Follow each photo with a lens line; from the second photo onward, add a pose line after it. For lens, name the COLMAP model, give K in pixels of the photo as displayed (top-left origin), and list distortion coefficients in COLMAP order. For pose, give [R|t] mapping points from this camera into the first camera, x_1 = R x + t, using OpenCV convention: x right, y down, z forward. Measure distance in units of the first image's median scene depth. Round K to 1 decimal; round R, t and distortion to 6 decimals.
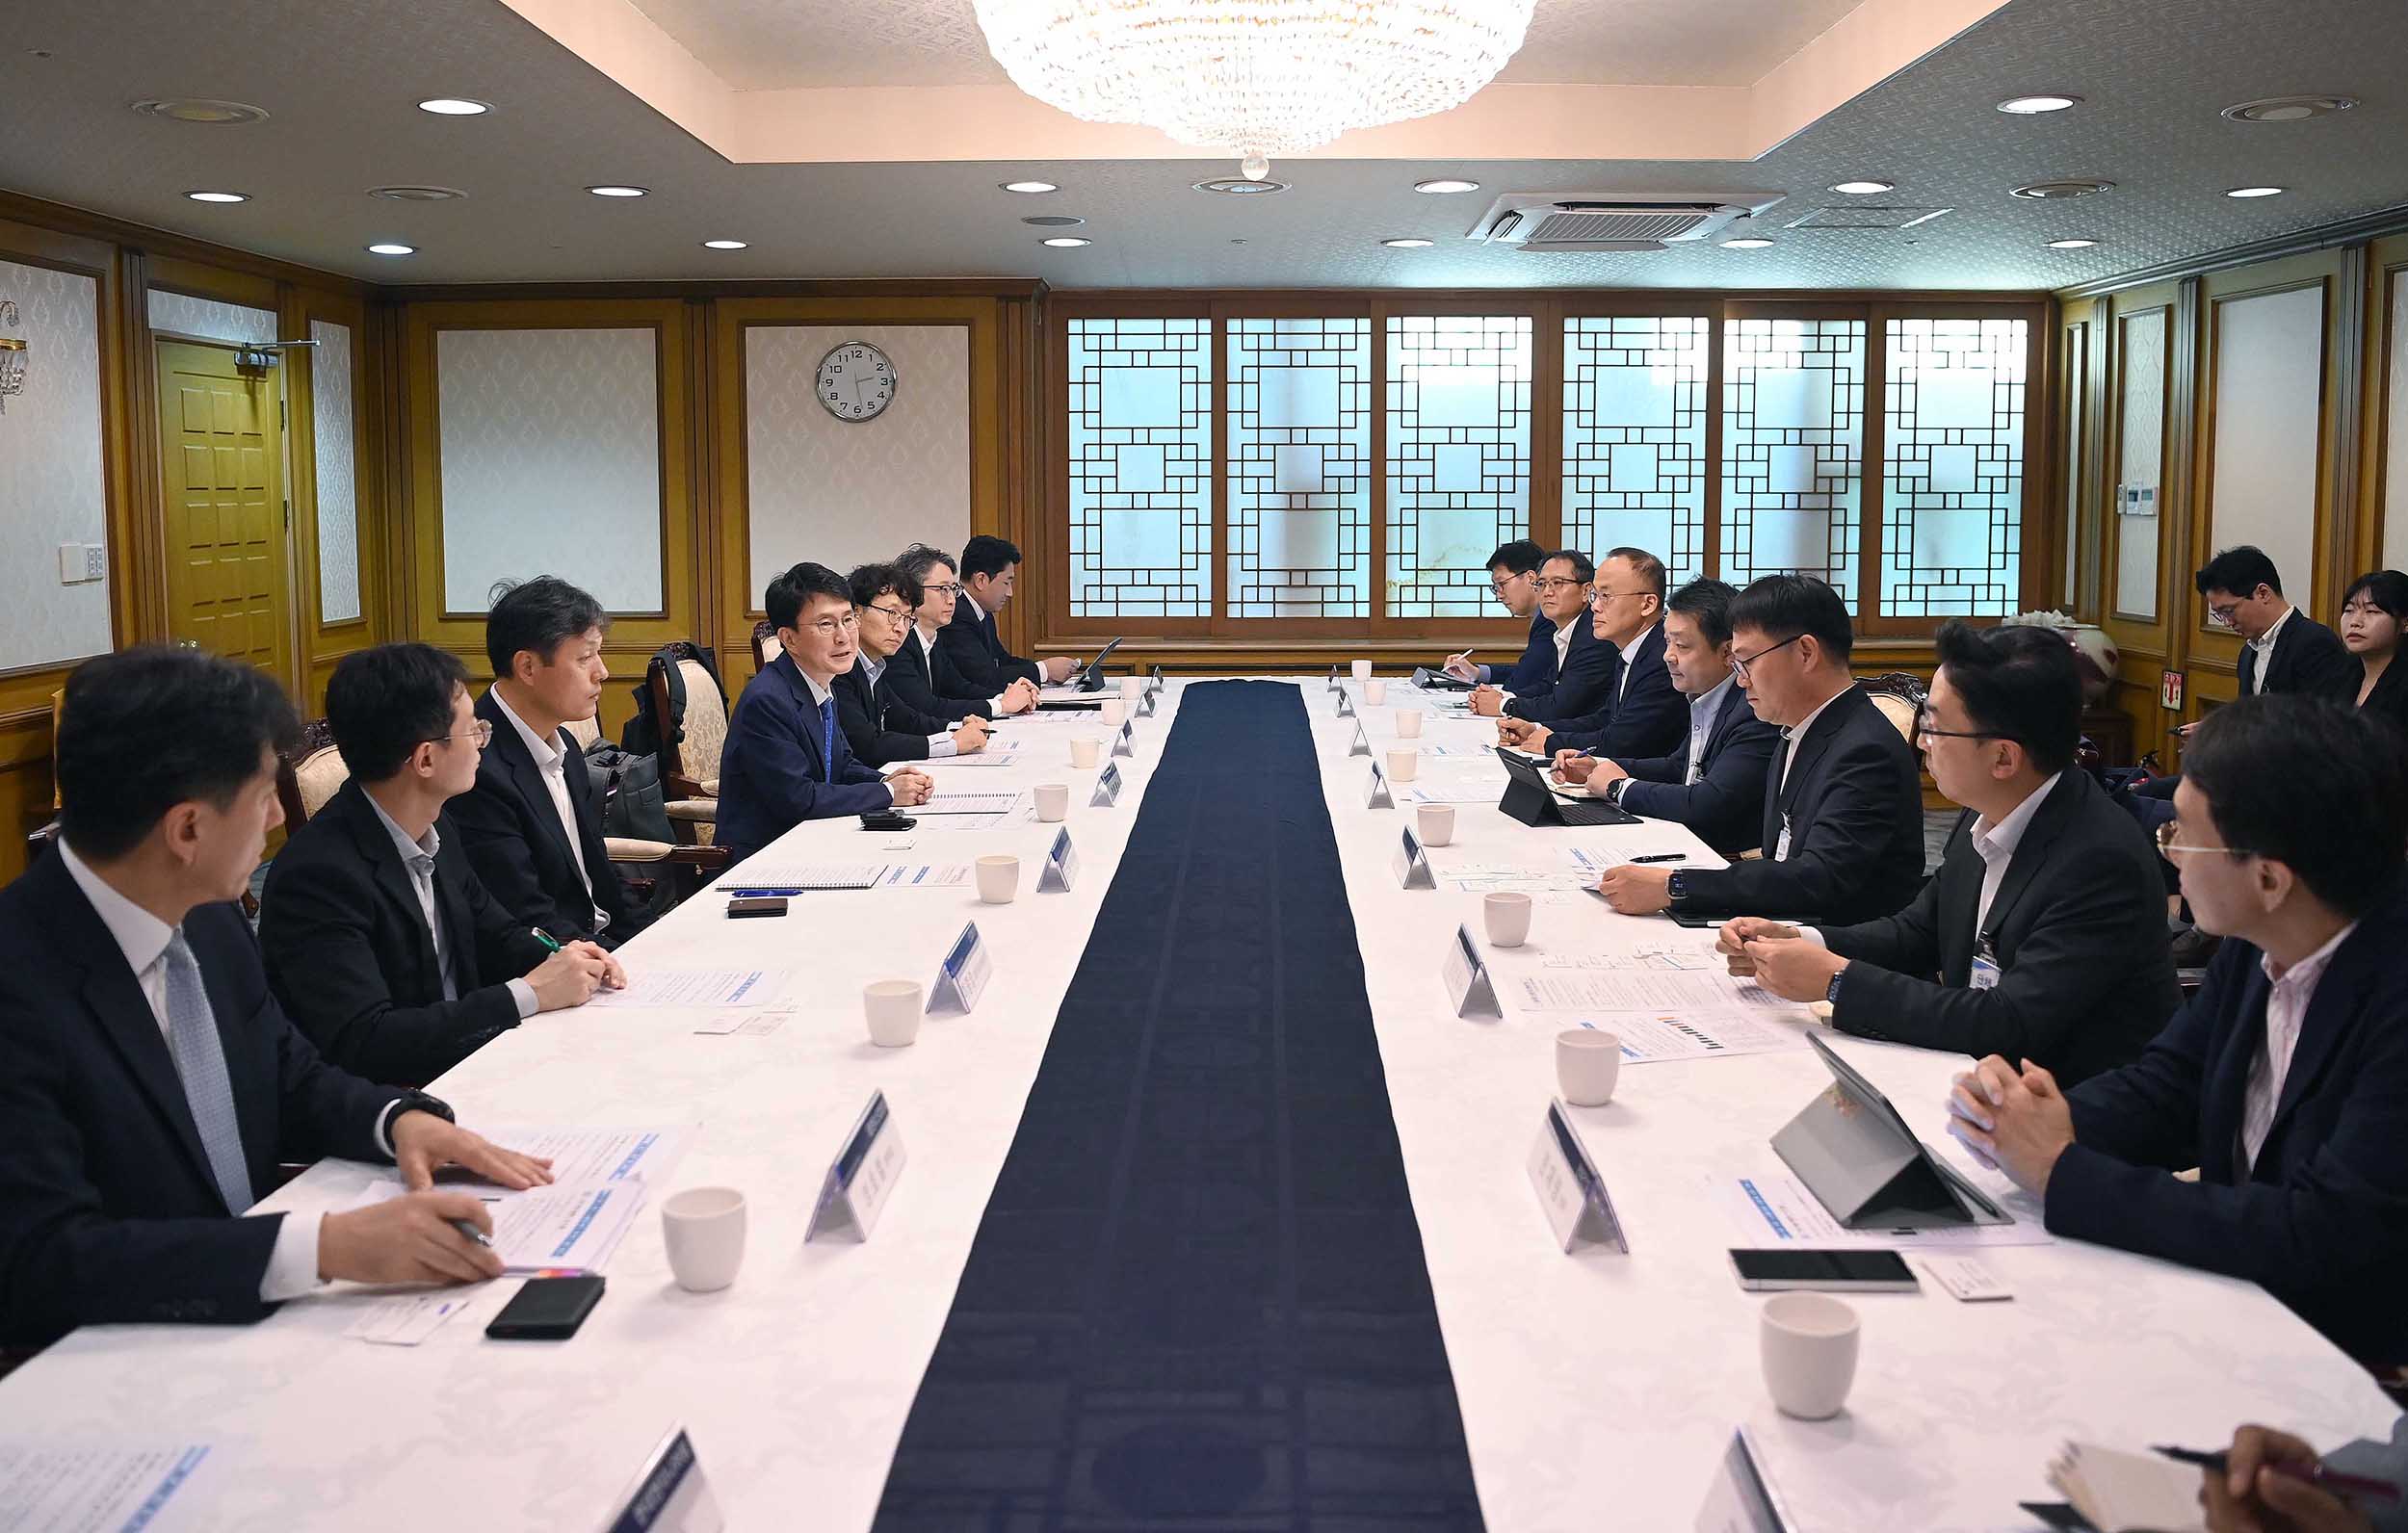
lens RADIAL K [[1880.4, 0, 1203.4], [0, 1880.4, 681.7], [0, 0, 1]] dist [-0.067852, 0.004872]
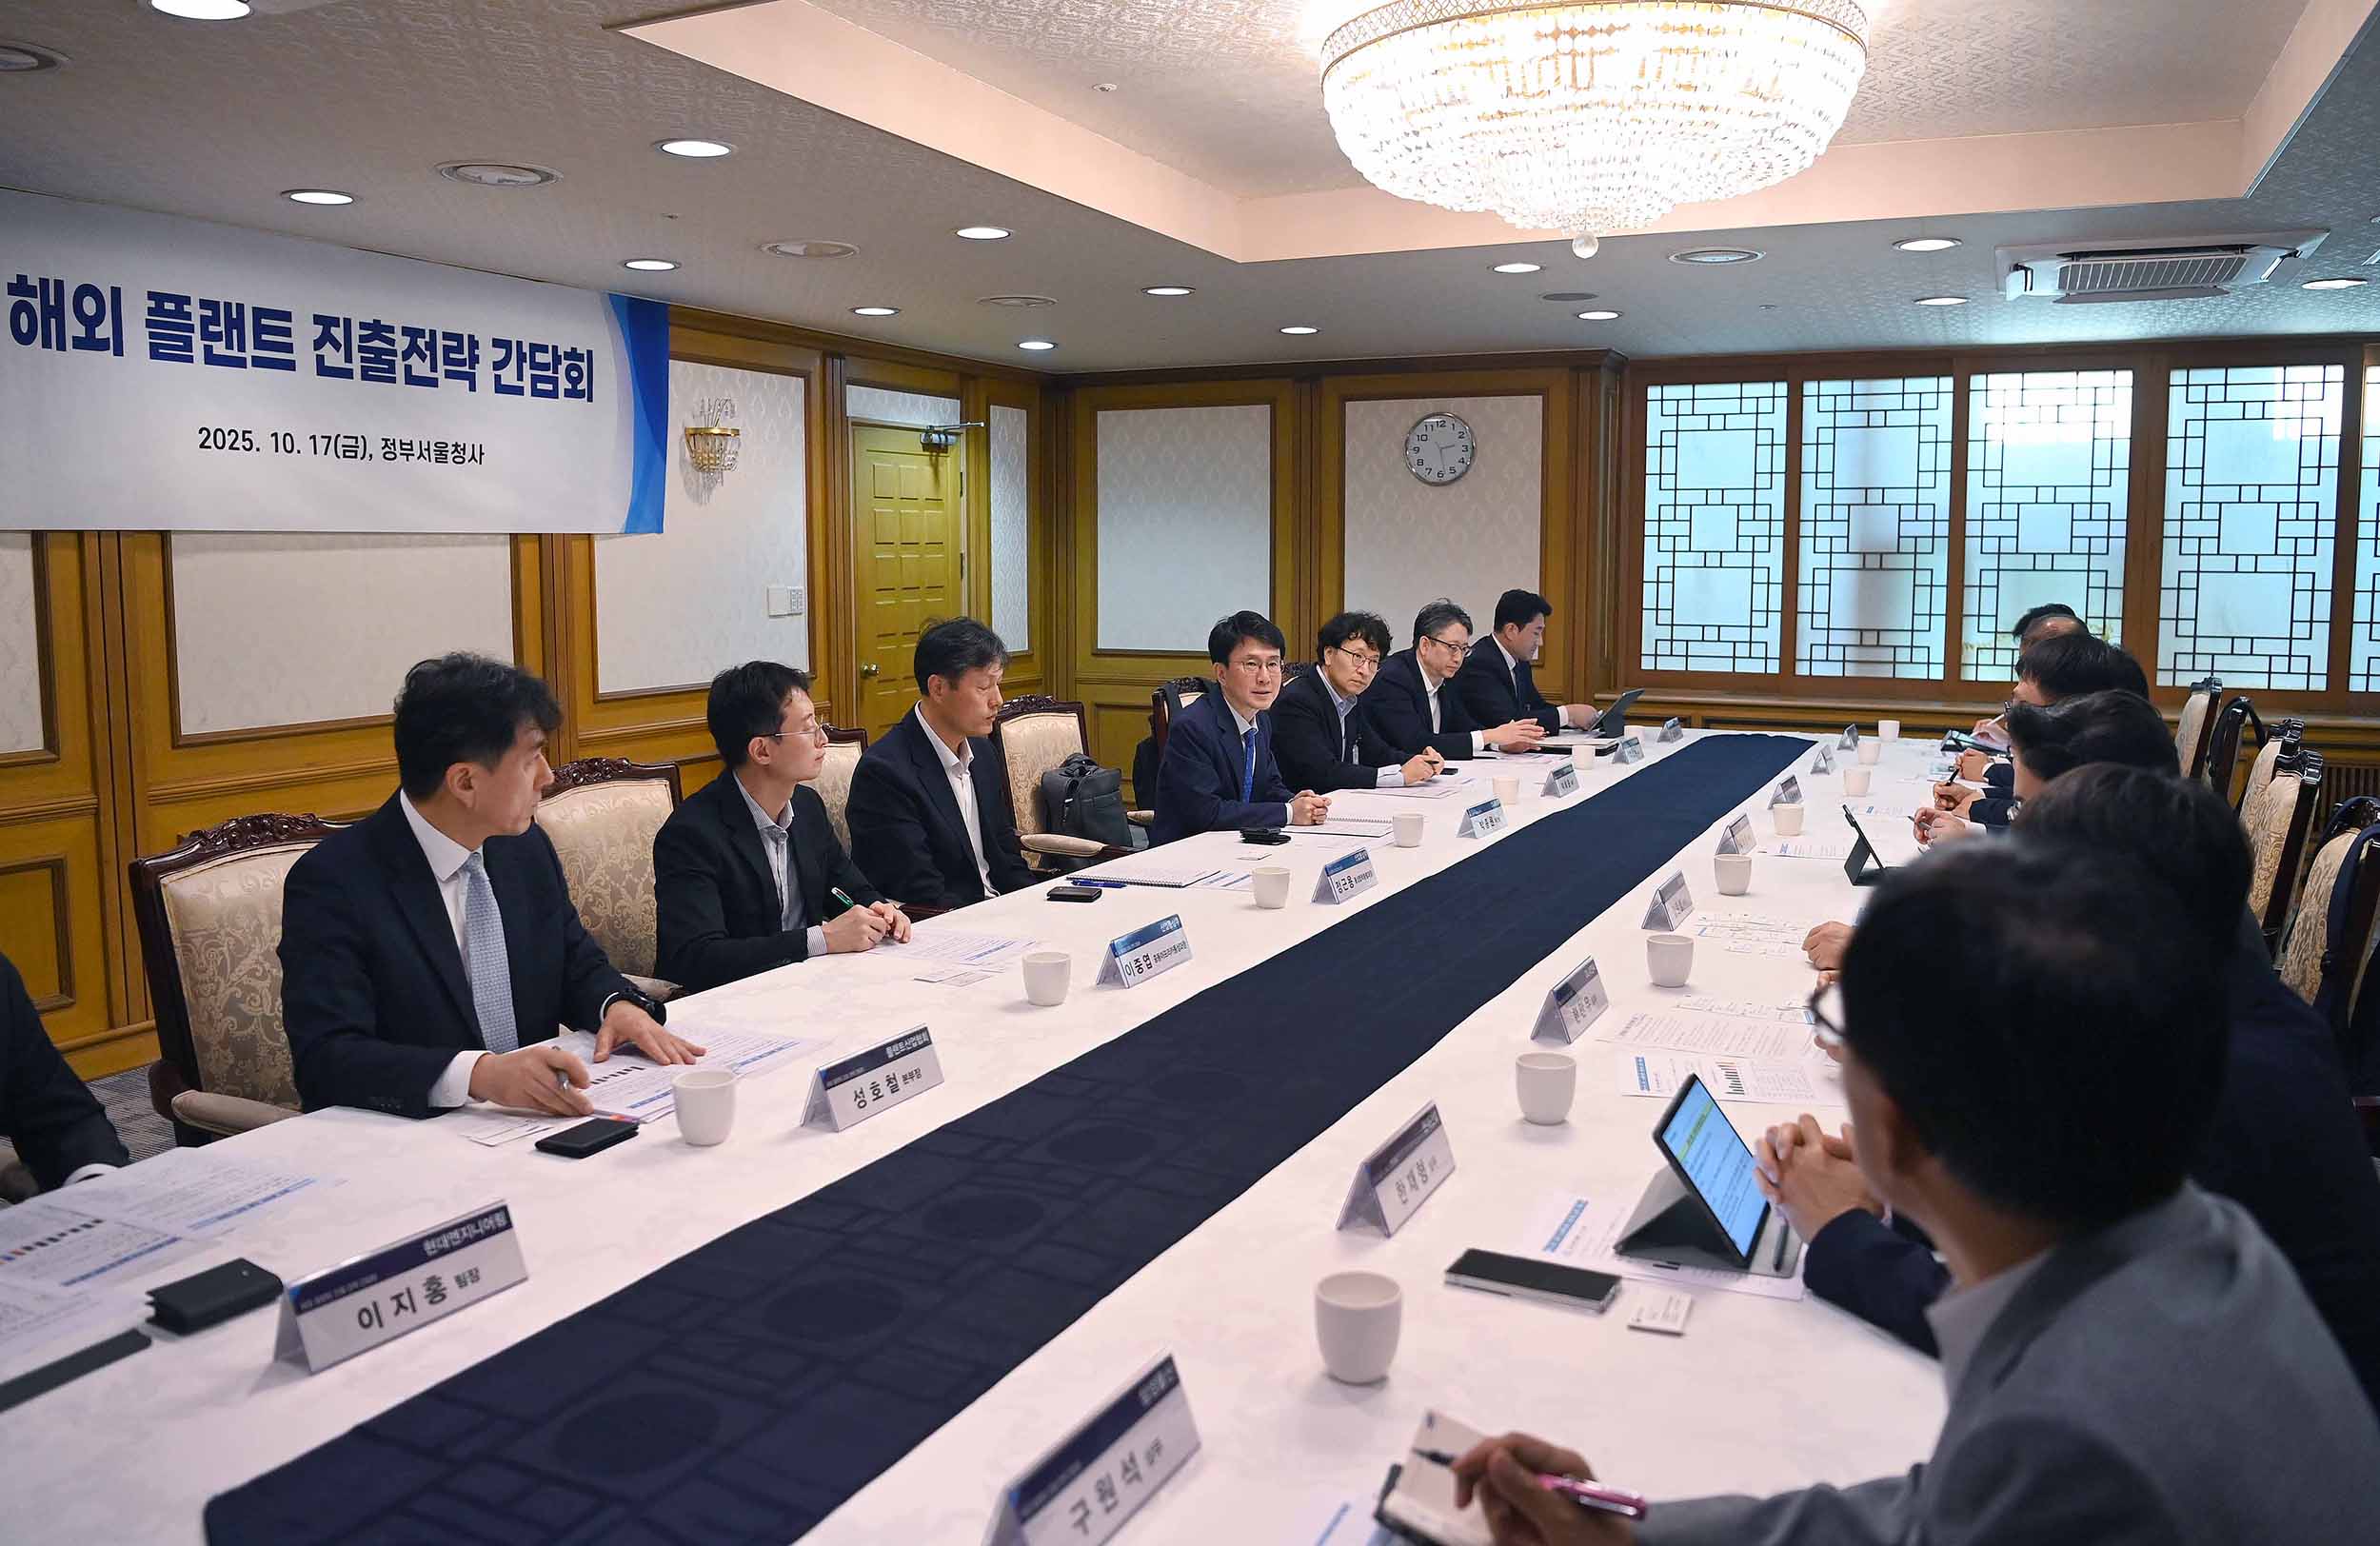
lens RADIAL K [[1771.6, 0, 1192.9], [0, 1771.6, 727.7], [0, 0, 1]] dist [-0.066478, 0.006553]
pose [[0.906489, 0.044271, -0.419902, 0.125811], [-0.044352, 0.998970, 0.009577, -0.000179], [0.419893, 0.009942, 0.907519, -0.000678]]
